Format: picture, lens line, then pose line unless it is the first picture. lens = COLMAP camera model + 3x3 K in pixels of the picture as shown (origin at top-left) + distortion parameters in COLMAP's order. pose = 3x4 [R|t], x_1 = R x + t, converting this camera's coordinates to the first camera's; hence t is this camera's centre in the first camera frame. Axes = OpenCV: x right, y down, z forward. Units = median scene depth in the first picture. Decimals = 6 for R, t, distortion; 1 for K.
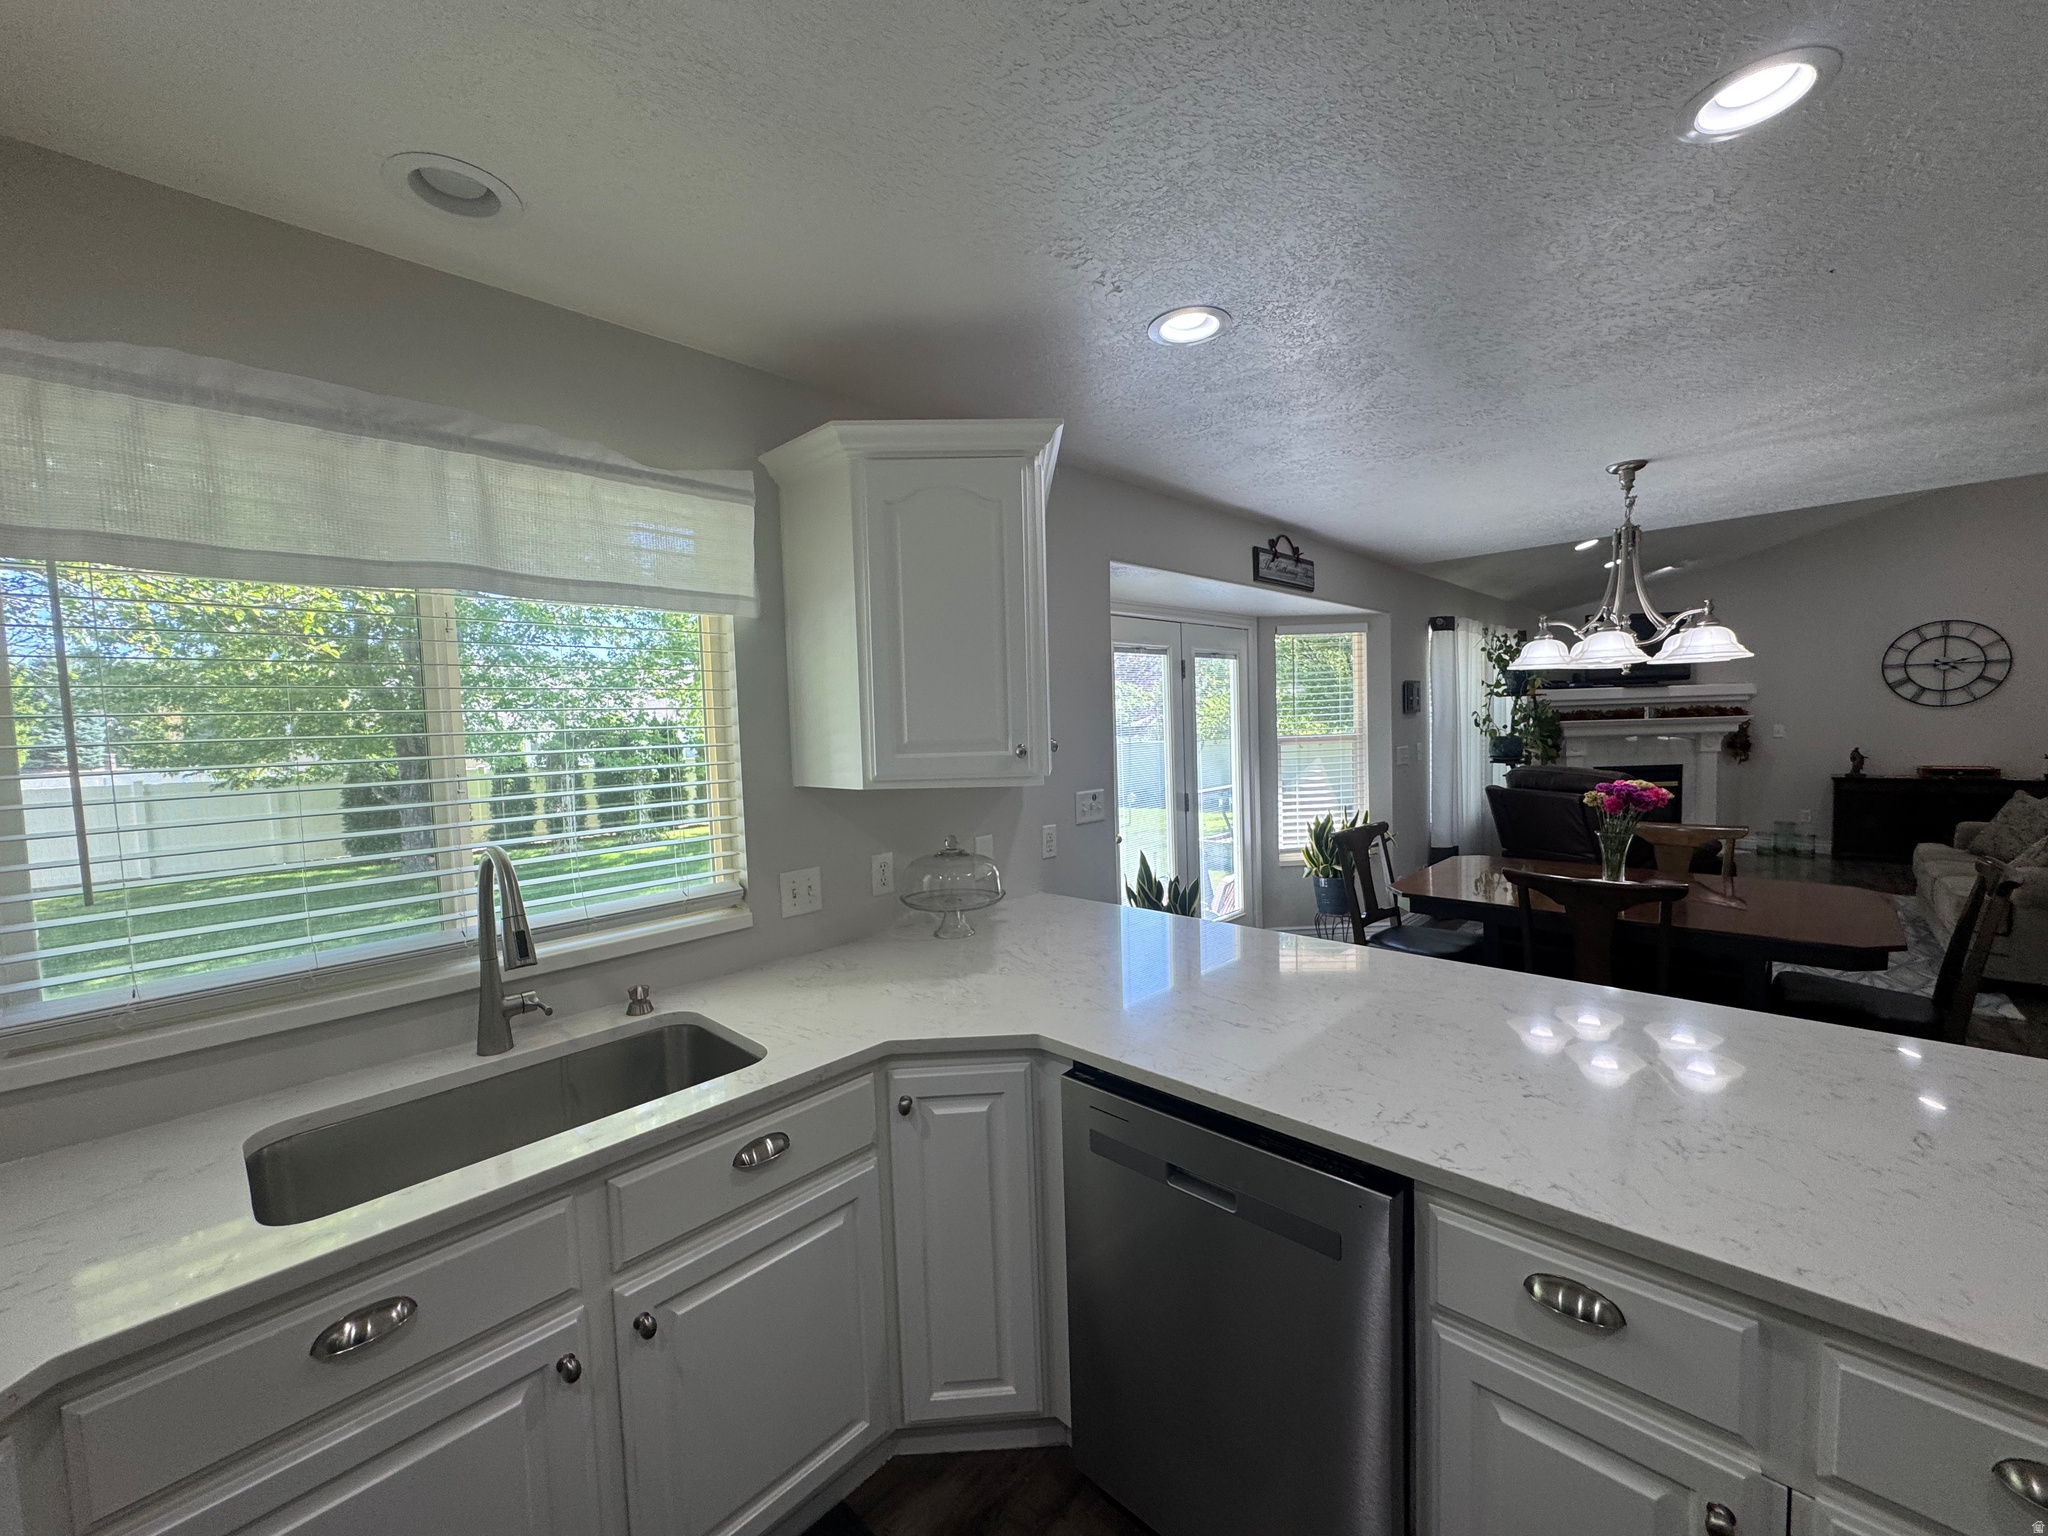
lens RADIAL K [[822.4, 0, 1020.1], [0, 822.4, 765.0], [0, 0, 1]] dist [-0.004816, 0.000880]
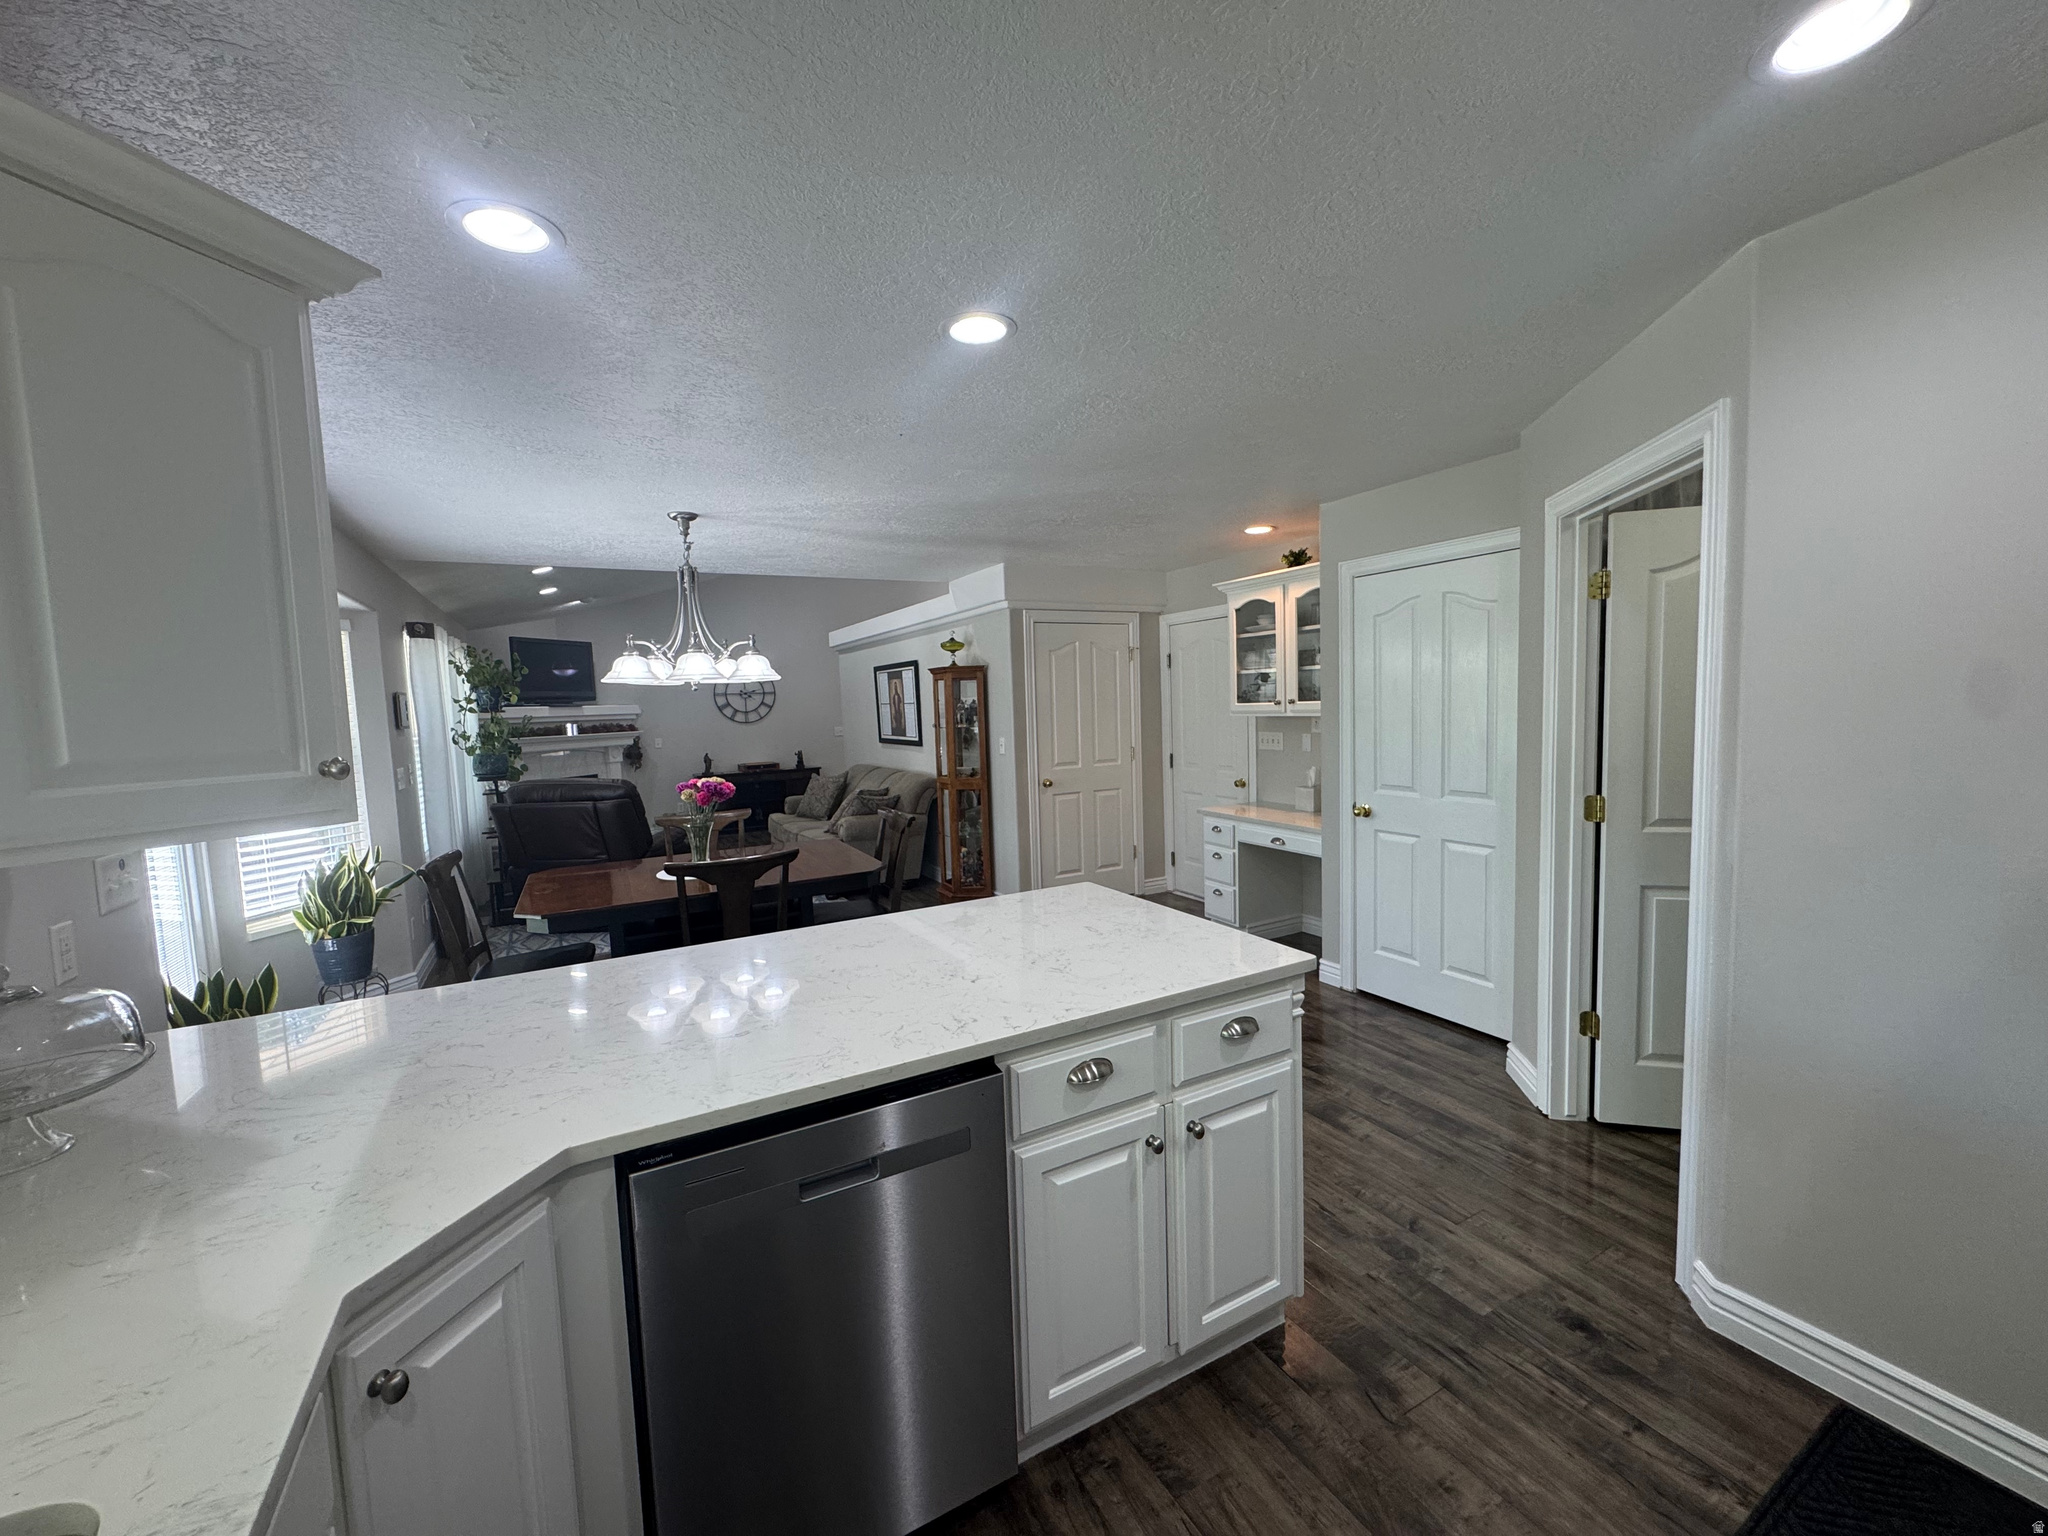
lens RADIAL K [[822.4, 0, 1019.2], [0, 822.4, 769.9], [0, 0, 1]] dist [-0.004816, 0.000880]
pose [[0.290870, -0.055603, 0.955145, -0.218782], [0.078704, 0.996317, 0.034032, 0.001706], [-0.953520, 0.065275, 0.294175, 0.161258]]
